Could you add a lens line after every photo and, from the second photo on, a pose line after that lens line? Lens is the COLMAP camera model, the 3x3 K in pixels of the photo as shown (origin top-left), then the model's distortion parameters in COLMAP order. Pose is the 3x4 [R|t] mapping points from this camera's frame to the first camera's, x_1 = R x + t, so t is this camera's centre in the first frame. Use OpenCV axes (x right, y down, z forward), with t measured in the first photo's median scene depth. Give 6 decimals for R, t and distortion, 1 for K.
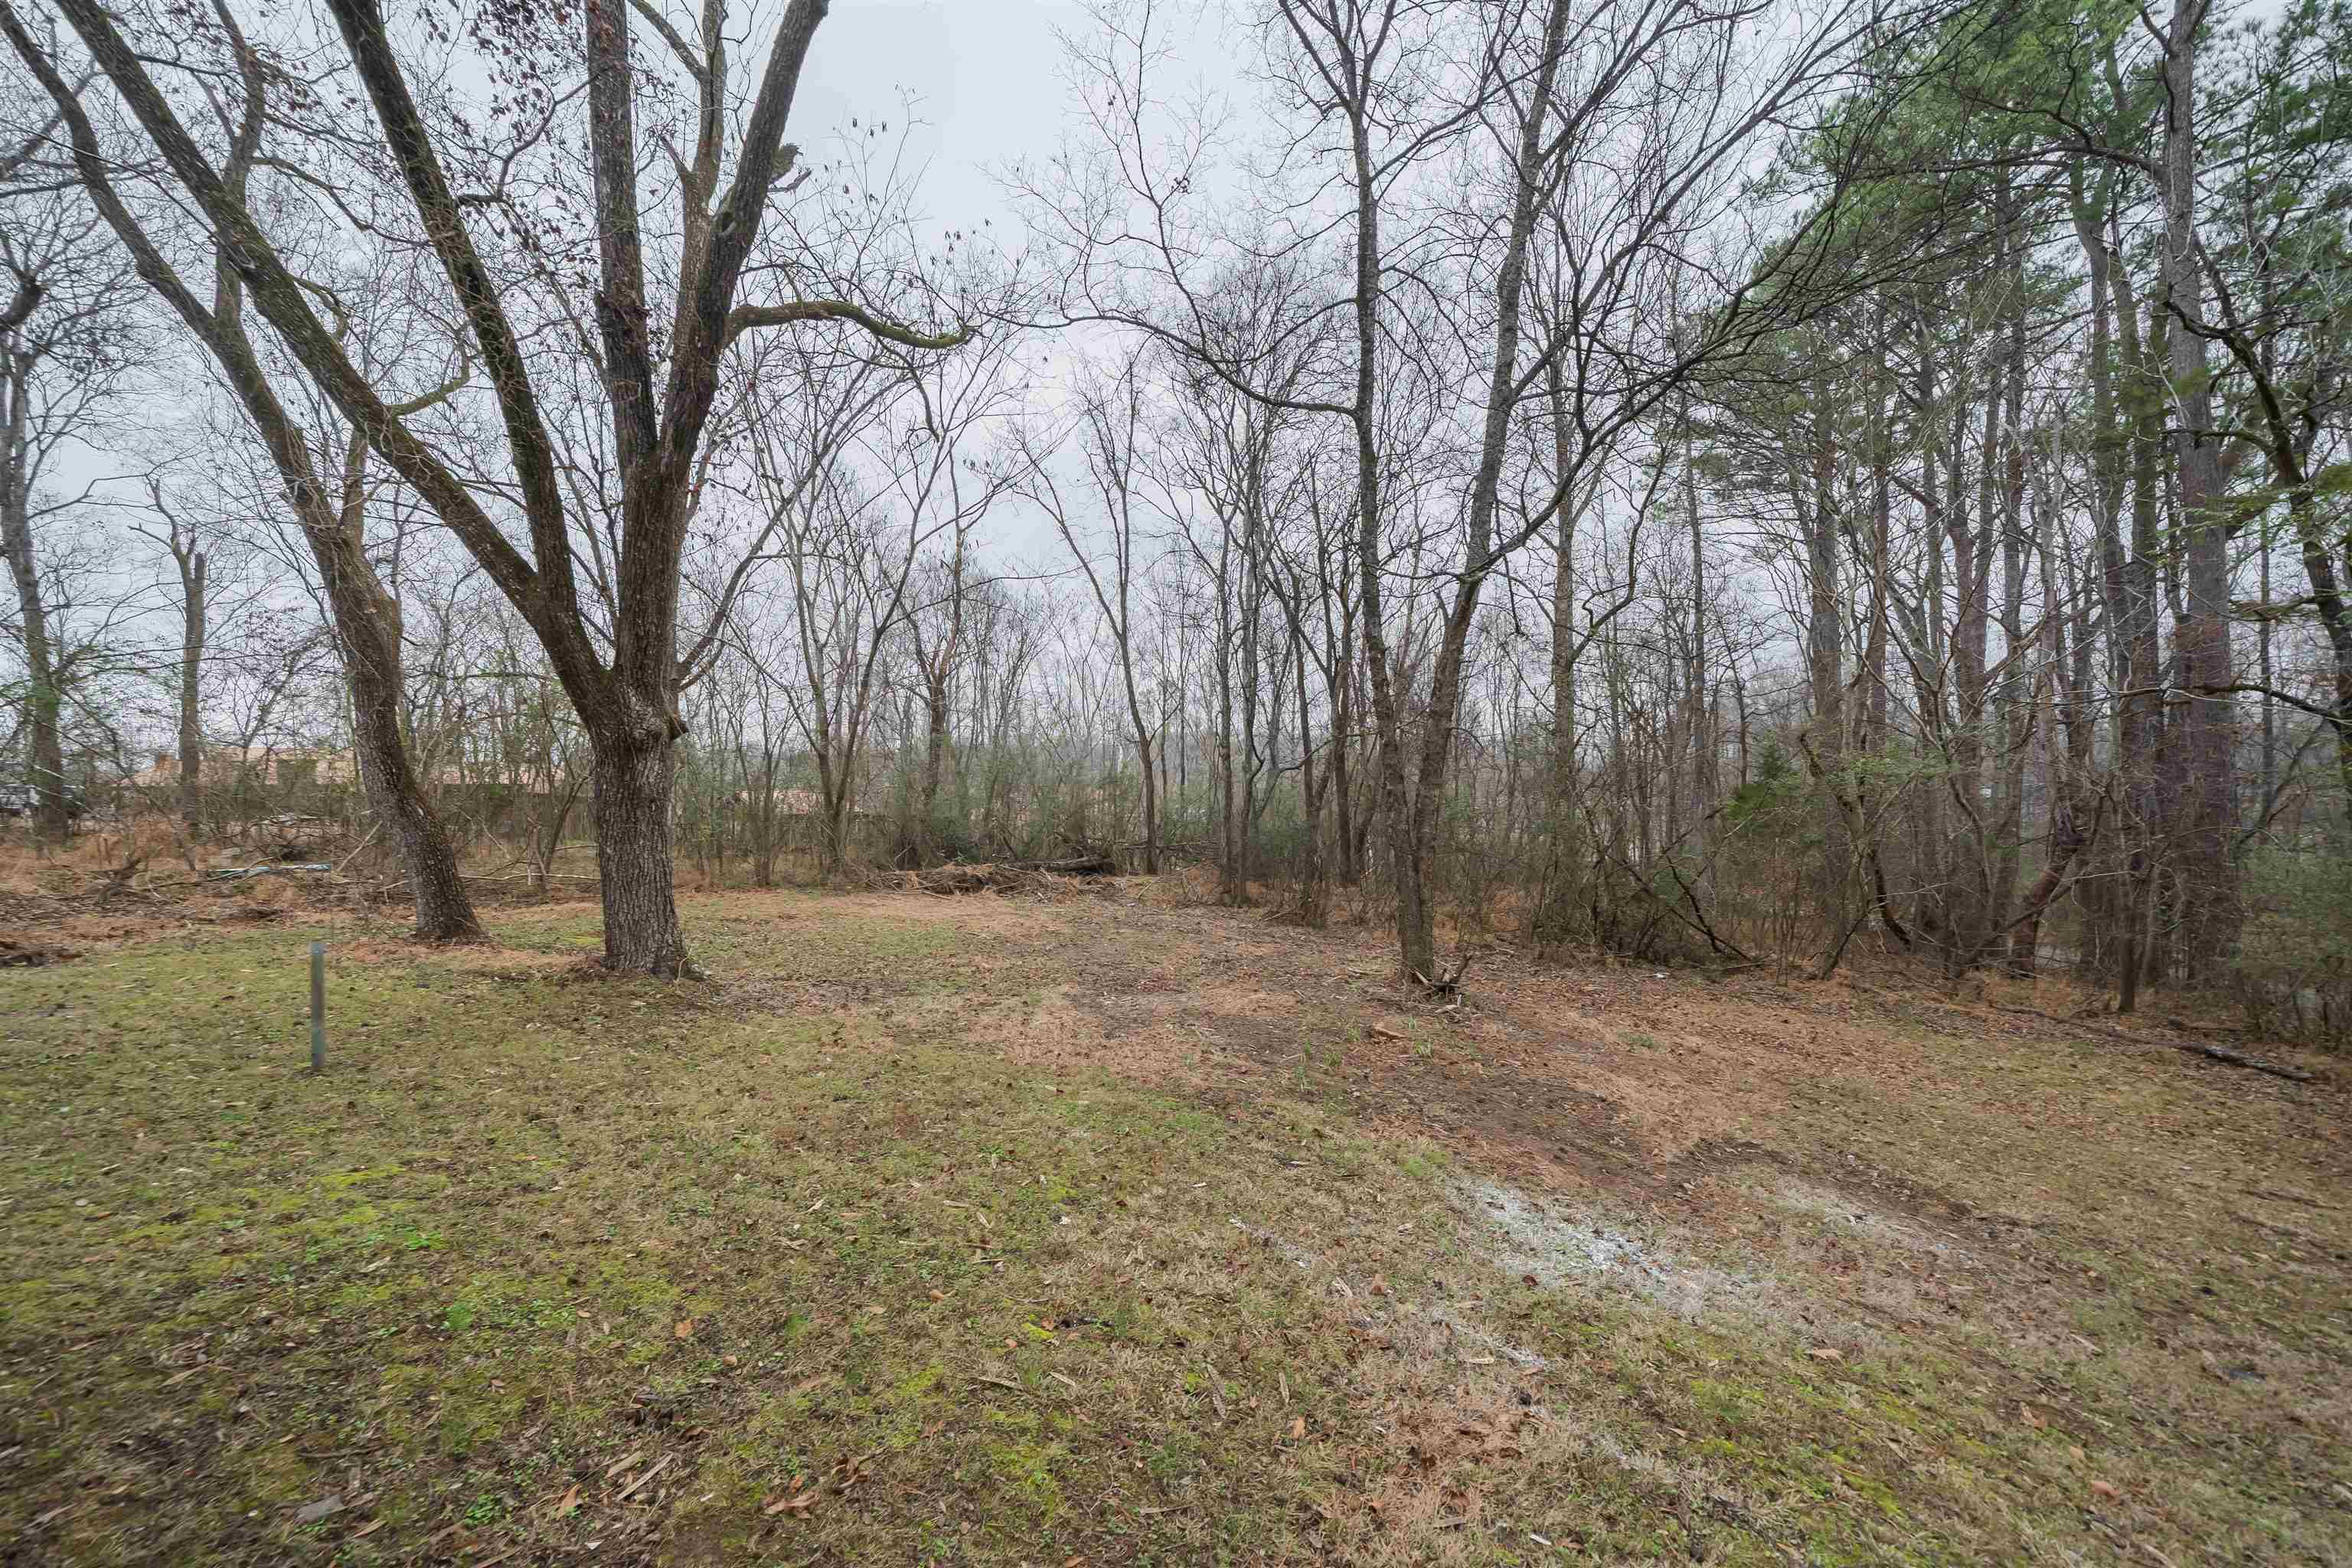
lens RADIAL K [[857.8, 0, 1174.9], [0, 857.8, 785.8], [0, 0, 1]] dist [-0.002347, -0.000119]
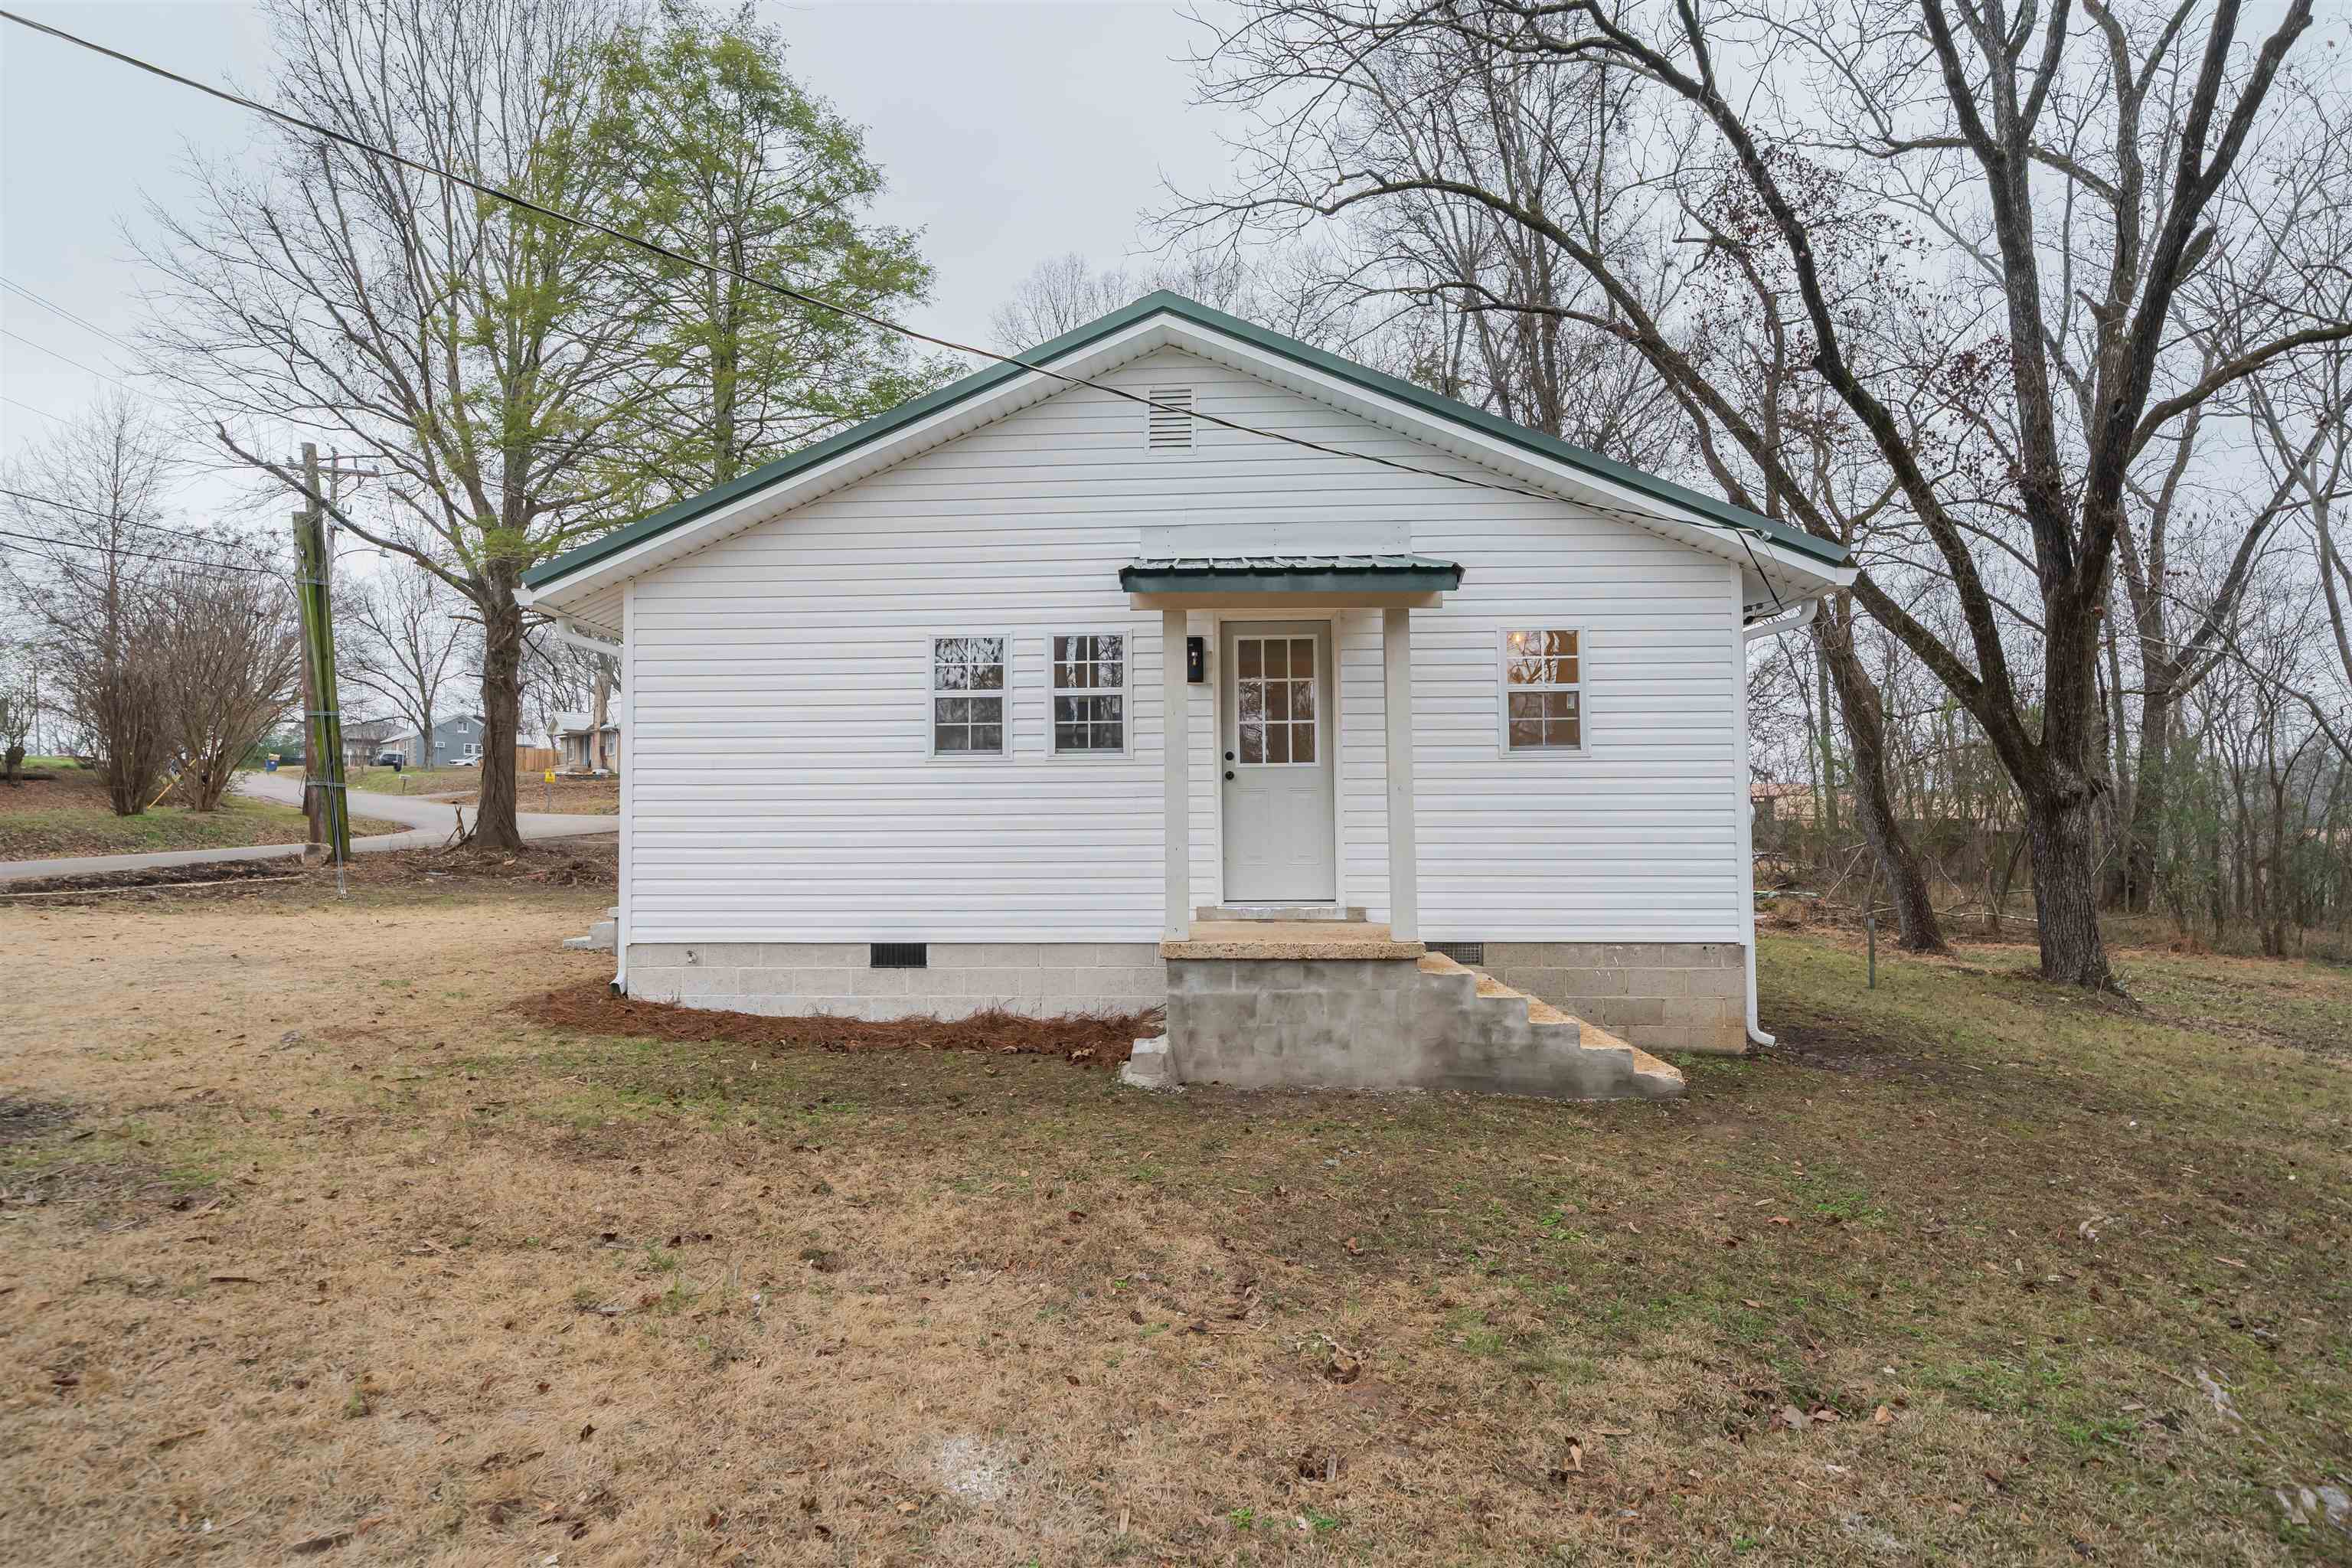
lens RADIAL K [[1148.0, 0, 1174.7], [0, 1148.0, 787.4], [0, 0, 1]] dist [-0.002774, -0.000765]
pose [[0.306329, -0.026937, -0.951544, 0.567992], [0.001133, 0.999609, -0.027934, -0.022879], [0.951925, 0.007479, 0.306240, -0.750222]]
